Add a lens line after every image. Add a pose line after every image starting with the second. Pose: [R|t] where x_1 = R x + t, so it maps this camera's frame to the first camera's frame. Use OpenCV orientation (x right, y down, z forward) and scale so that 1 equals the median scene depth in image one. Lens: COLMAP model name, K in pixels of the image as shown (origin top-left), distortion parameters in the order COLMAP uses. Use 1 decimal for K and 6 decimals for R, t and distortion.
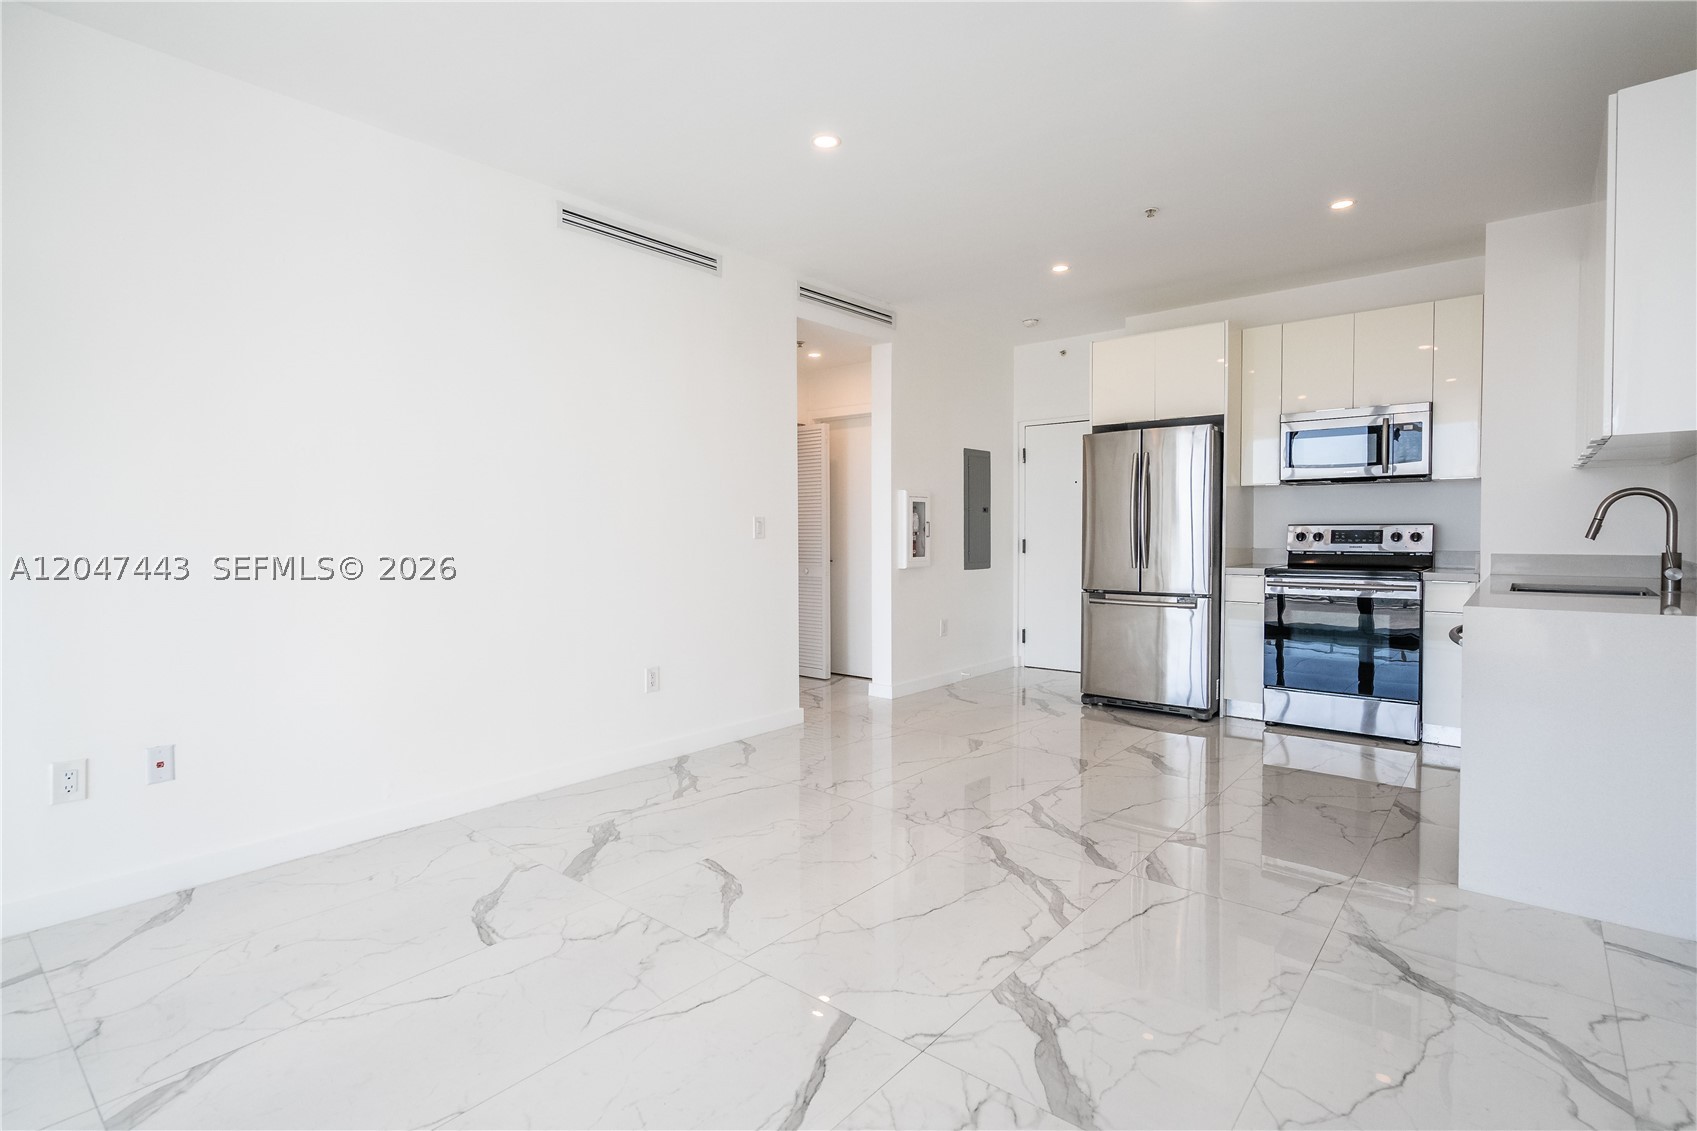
lens RADIAL K [[807.5, 0, 874.4], [0, 807.5, 539.9], [0, 0, 1]] dist [-0.002464, -0.000098]
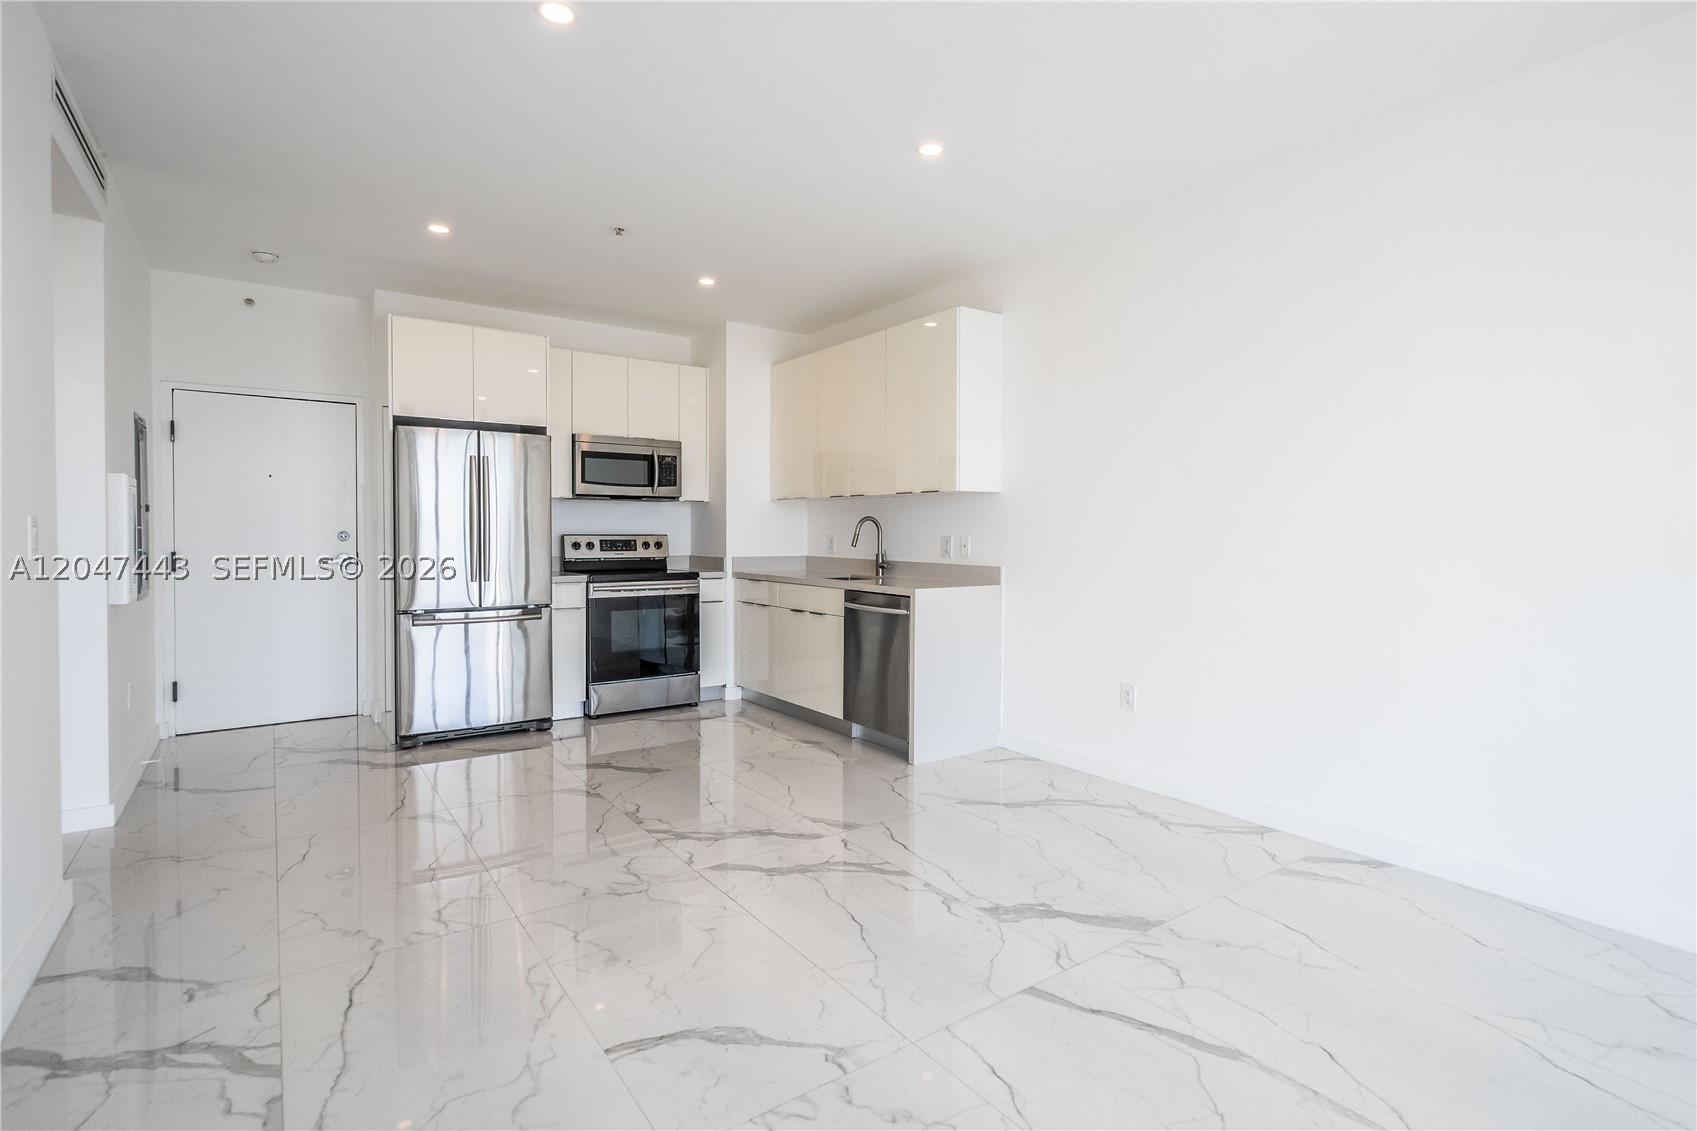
lens RADIAL K [[807.5, 0, 838.7], [0, 807.5, 528.7], [0, 0, 1]] dist [-0.002464, -0.000098]
pose [[0.266997, 0.013542, 0.963602, -0.472949], [0.006211, 0.999856, -0.015773, -0.008184], [-0.963677, 0.010197, 0.266875, 0.385135]]
